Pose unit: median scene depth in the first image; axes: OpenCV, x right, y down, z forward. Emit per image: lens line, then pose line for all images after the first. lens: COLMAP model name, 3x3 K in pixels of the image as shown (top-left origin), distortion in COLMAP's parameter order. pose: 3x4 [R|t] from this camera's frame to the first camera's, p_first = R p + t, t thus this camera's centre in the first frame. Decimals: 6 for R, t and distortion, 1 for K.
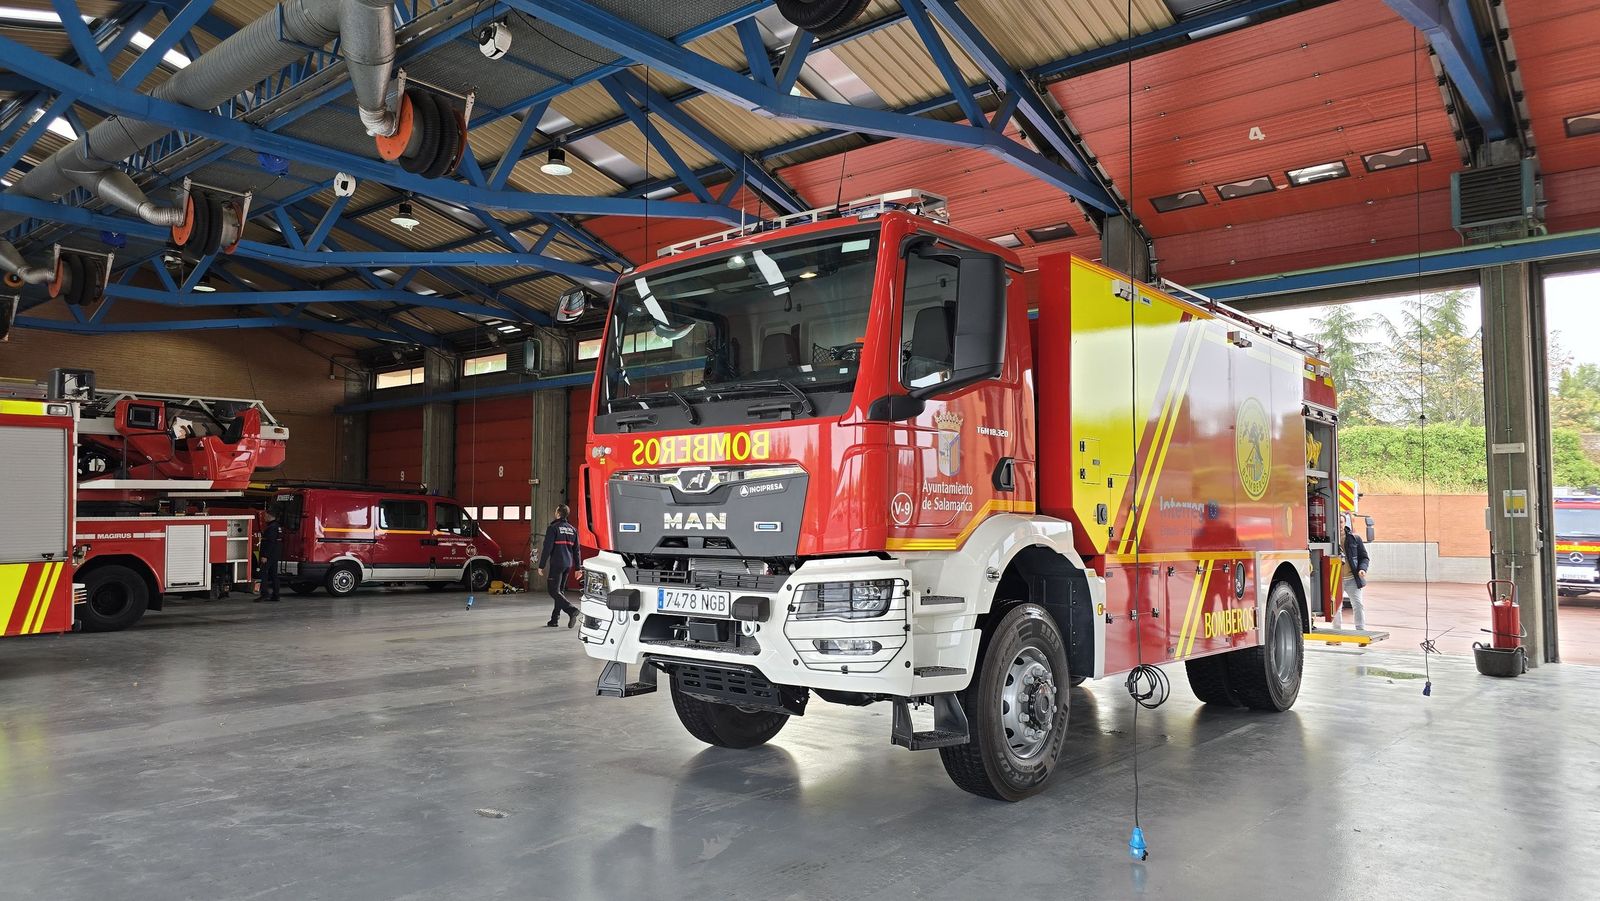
lens RADIAL K [[1070.0, 0, 774.8], [0, 1070.0, 441.2], [0, 0, 1]] dist [0.047915, -0.016333]
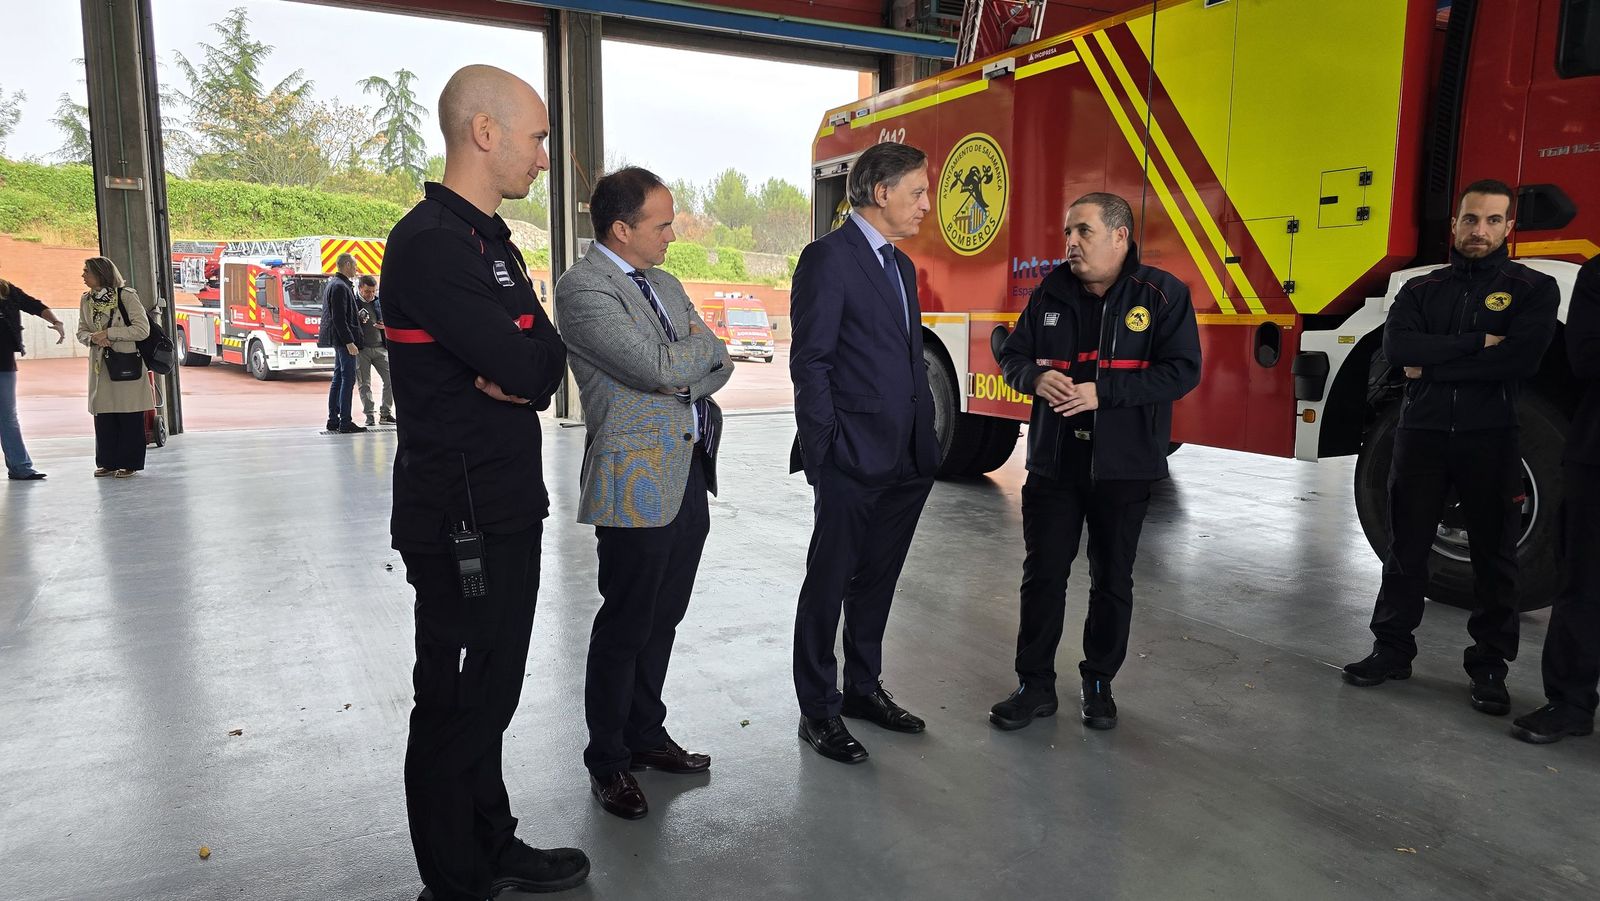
lens RADIAL K [[1068.0, 0, 792.3], [0, 1068.0, 443.8], [0, 0, 1]] dist [0.048559, -0.017631]
pose [[0.372632, -0.123922, 0.919668, -0.653691], [-0.077468, 0.983430, 0.163902, 0.083588], [-0.924740, -0.132320, 0.356857, 0.942099]]
